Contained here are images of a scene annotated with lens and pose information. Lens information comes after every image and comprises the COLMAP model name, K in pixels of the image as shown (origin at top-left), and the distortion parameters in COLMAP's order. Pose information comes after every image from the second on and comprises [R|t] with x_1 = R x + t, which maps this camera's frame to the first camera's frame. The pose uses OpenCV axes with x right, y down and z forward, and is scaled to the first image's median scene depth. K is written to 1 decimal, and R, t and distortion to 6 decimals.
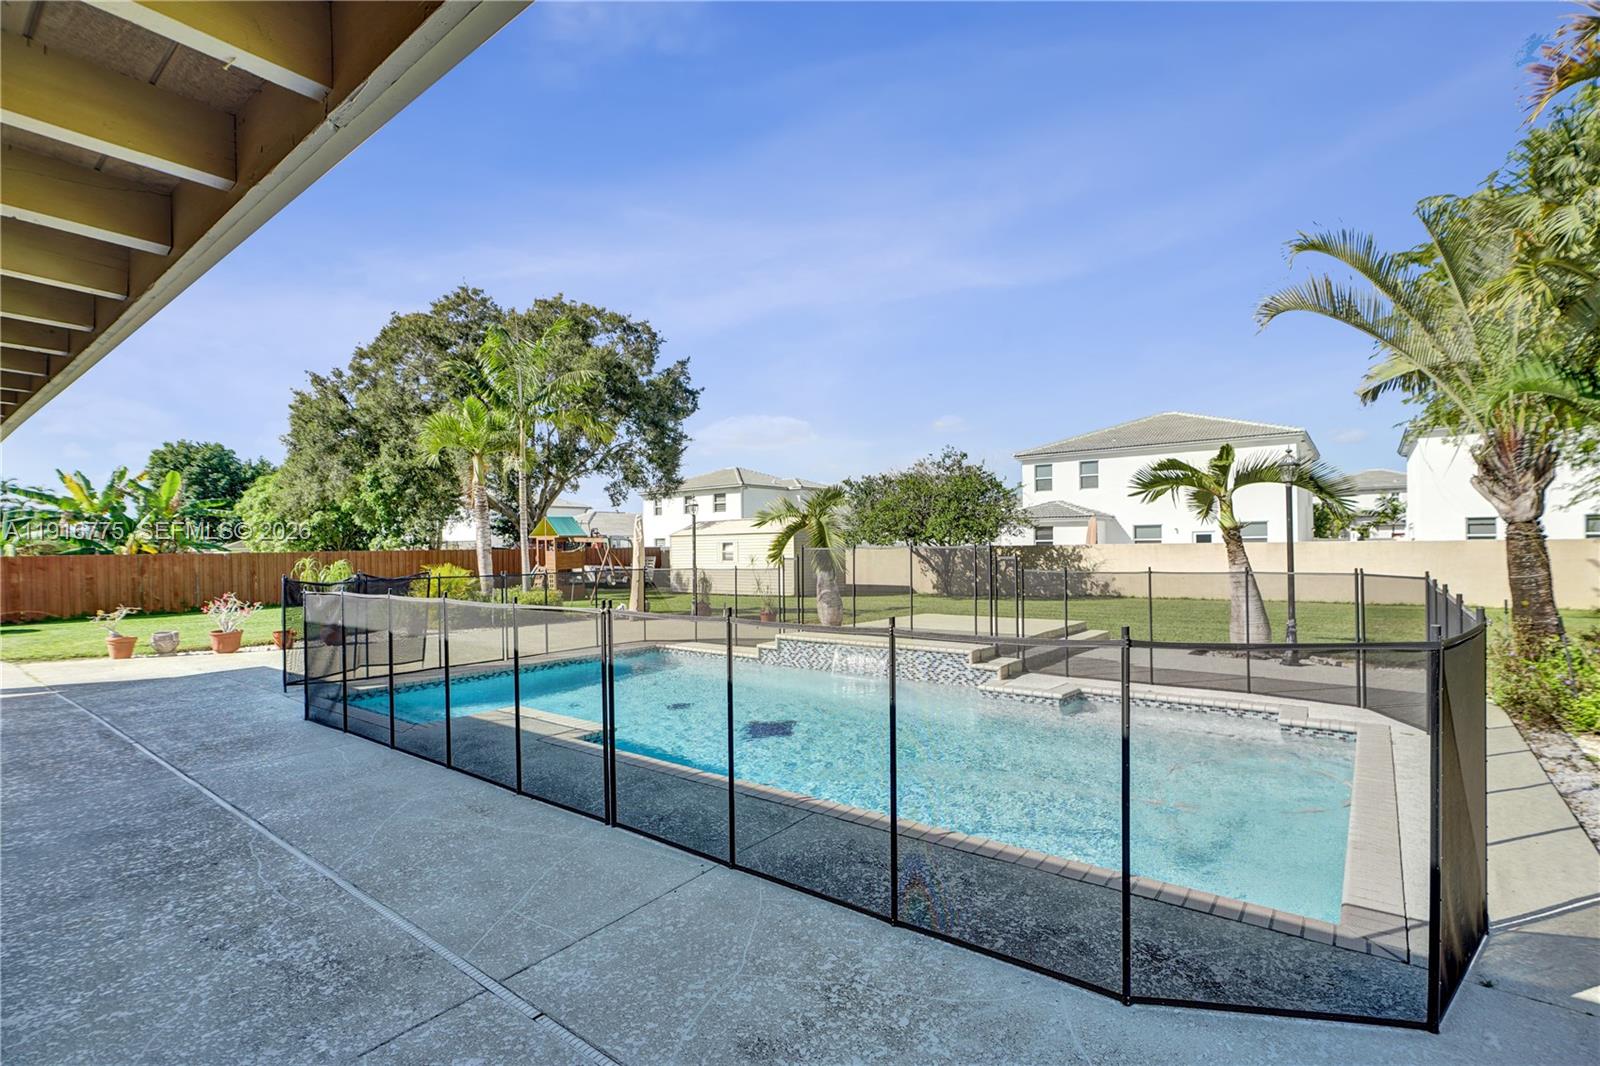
lens RADIAL K [[743.7, 0, 799.3], [0, 743.7, 540.9], [0, 0, 1]] dist [0.003191, 0.000166]
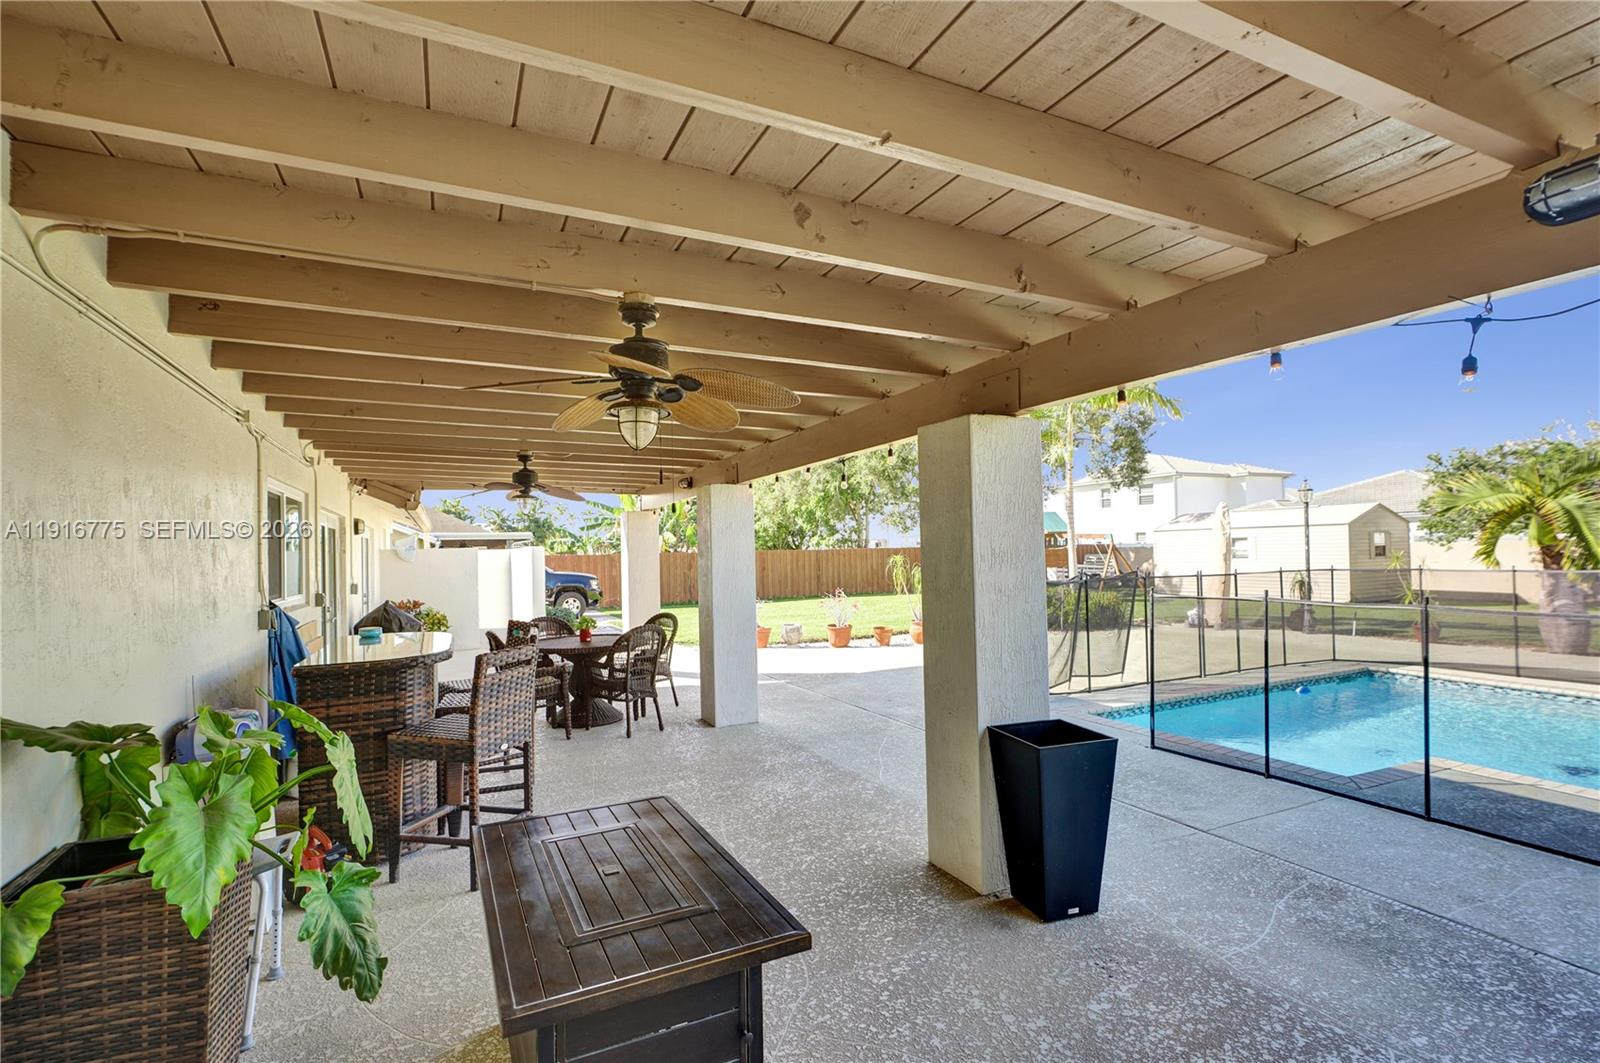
lens RADIAL K [[743.7, 0, 798.6], [0, 743.7, 539.8], [0, 0, 1]] dist [0.003191, 0.000166]
pose [[0.896979, -0.009605, -0.441970, -0.188716], [0.009879, 0.999950, -0.001680, 0.001705], [0.441964, -0.002859, 0.897028, 0.024306]]
